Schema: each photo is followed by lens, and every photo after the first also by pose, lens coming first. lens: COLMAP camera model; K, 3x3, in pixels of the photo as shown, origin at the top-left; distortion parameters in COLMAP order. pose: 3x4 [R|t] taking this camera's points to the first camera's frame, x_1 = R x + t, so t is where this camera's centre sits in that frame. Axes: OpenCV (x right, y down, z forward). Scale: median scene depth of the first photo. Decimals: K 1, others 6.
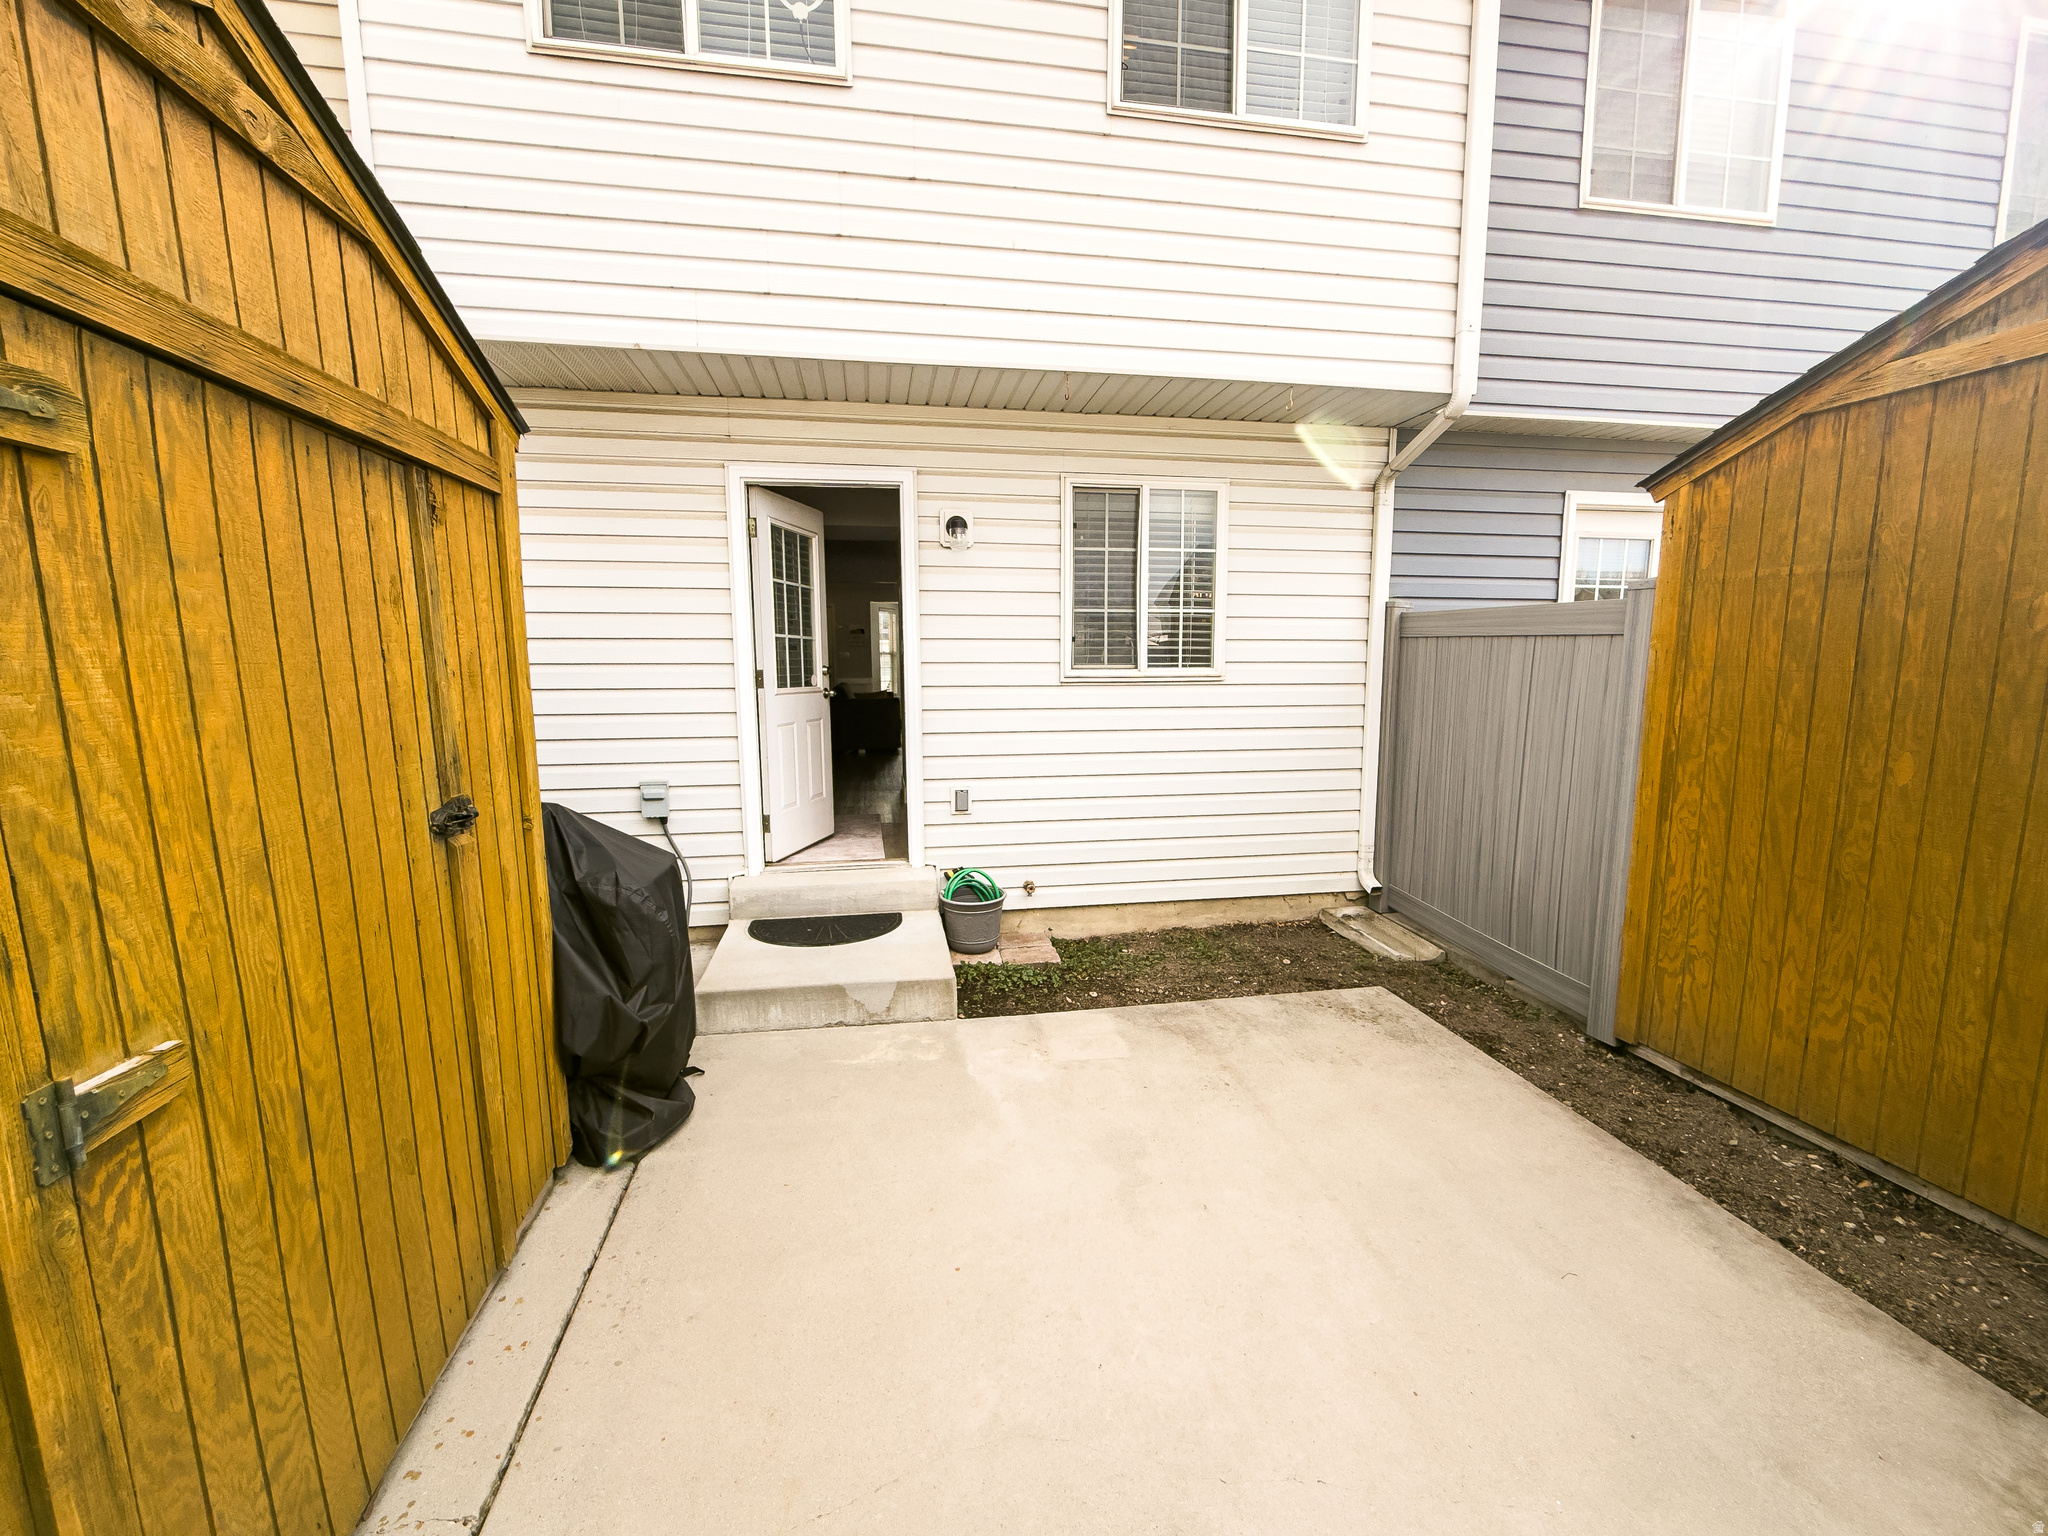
lens RADIAL K [[821.7, 0, 1028.2], [0, 821.7, 771.4], [0, 0, 1]] dist [-0.002378, 0.000504]
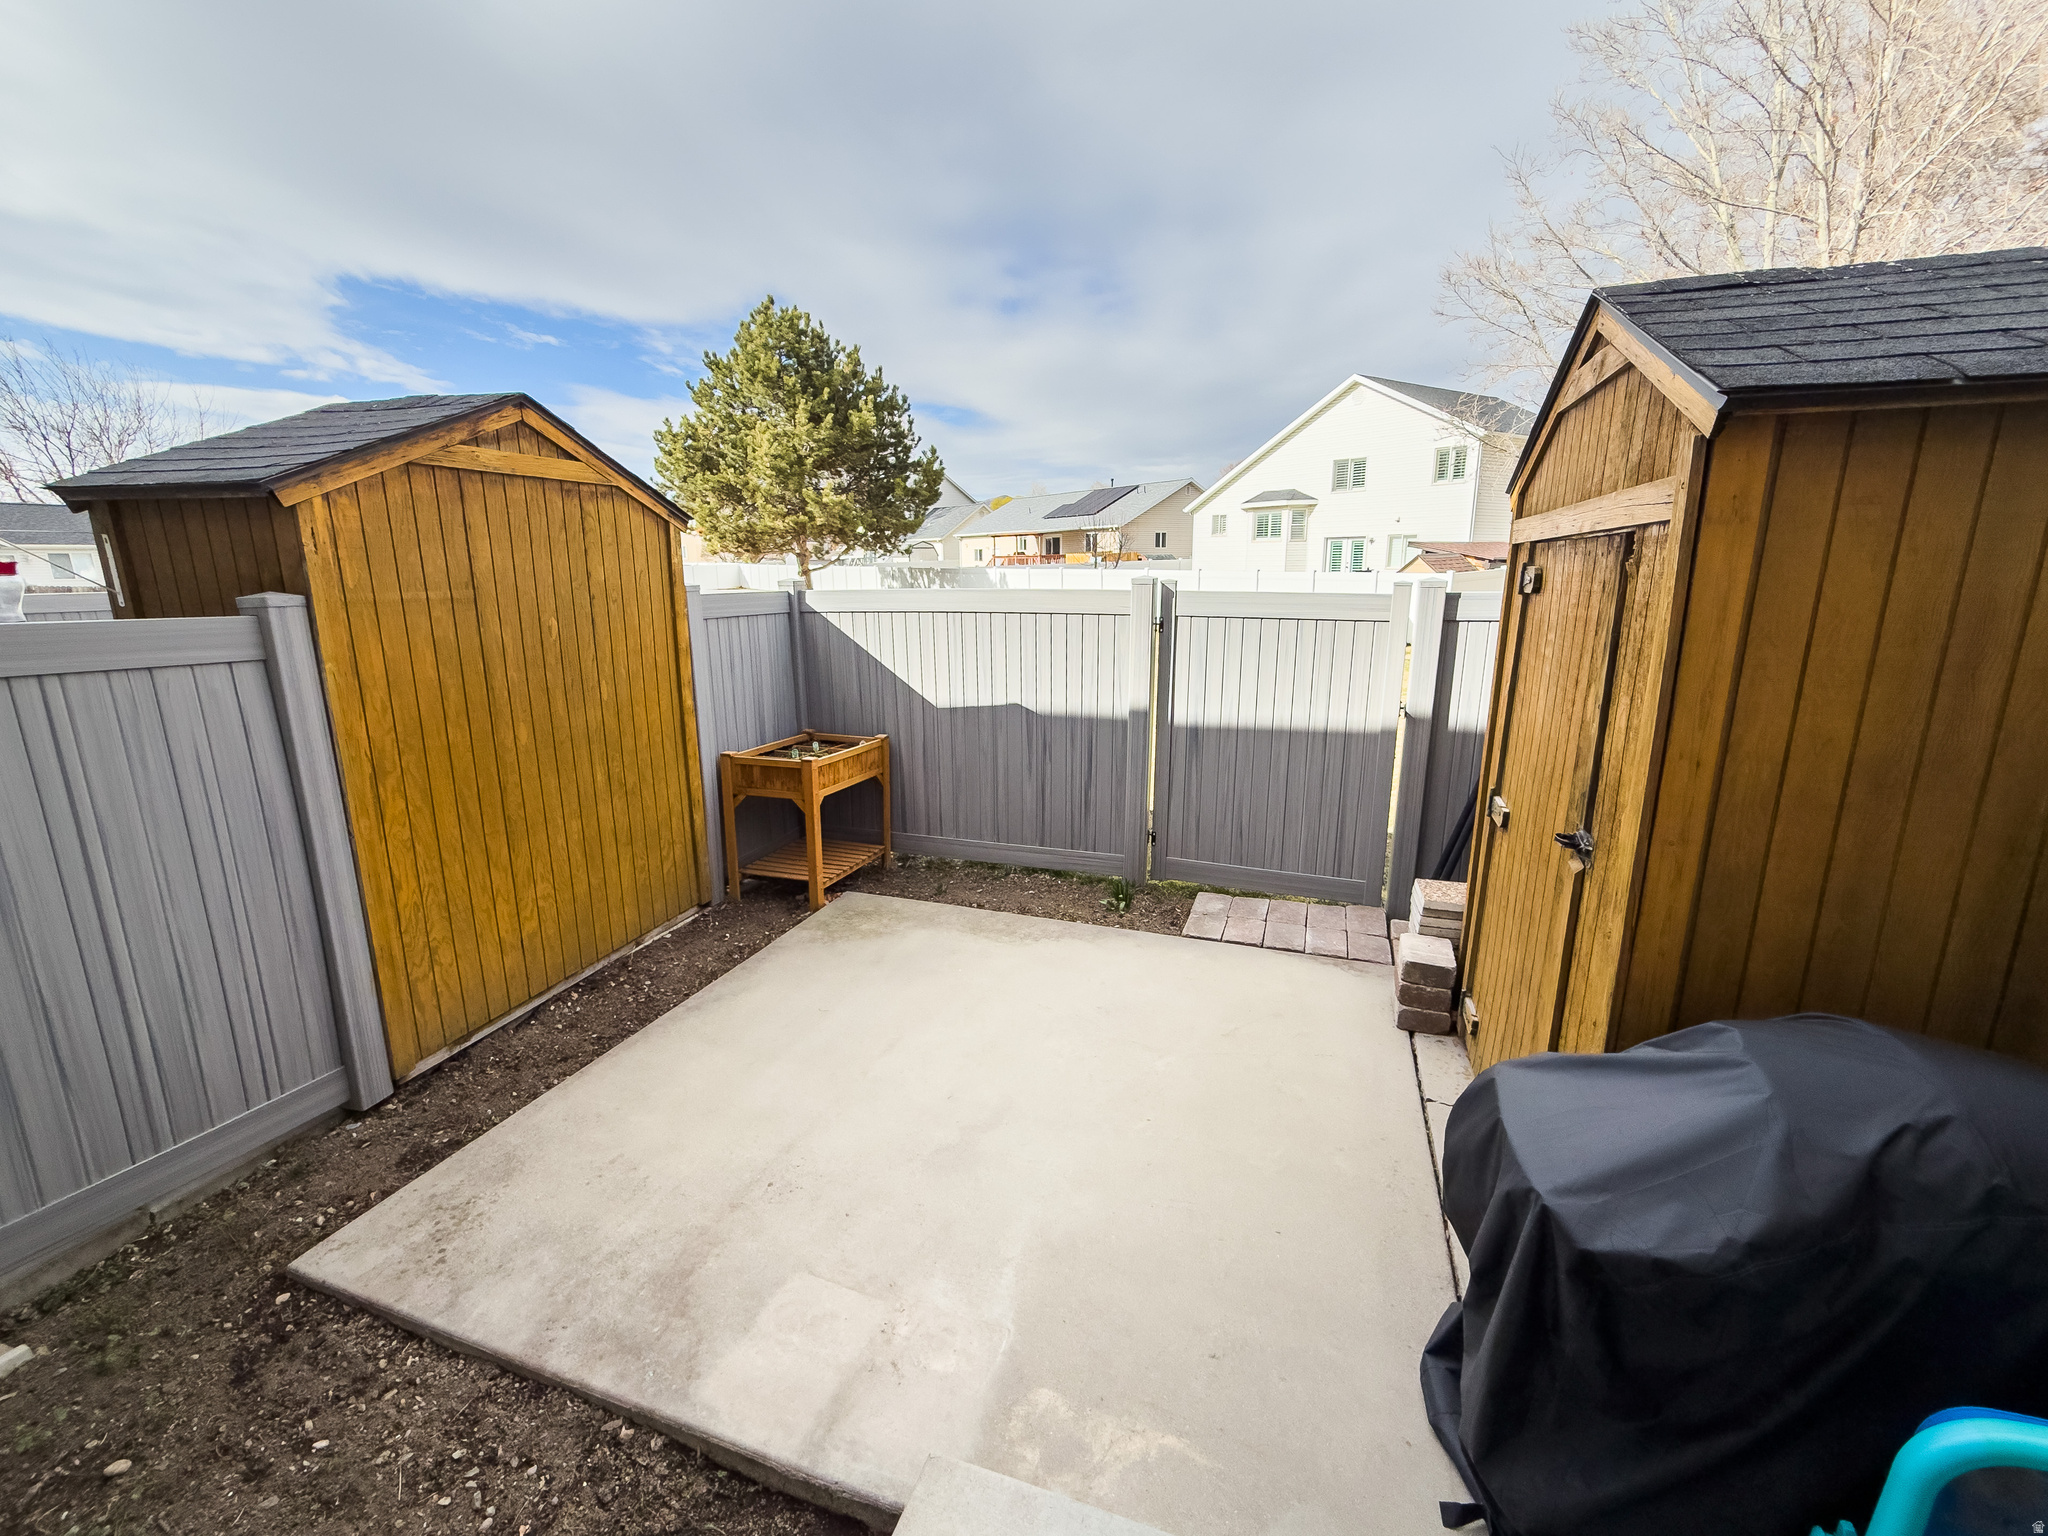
lens RADIAL K [[821.7, 0, 1040.4], [0, 821.7, 757.5], [0, 0, 1]] dist [-0.002378, 0.000504]
pose [[-0.869818, -0.100496, 0.483028, -0.378441], [0.073502, 0.941714, 0.328288, -0.307859], [-0.487866, 0.321054, -0.811733, 1.418798]]
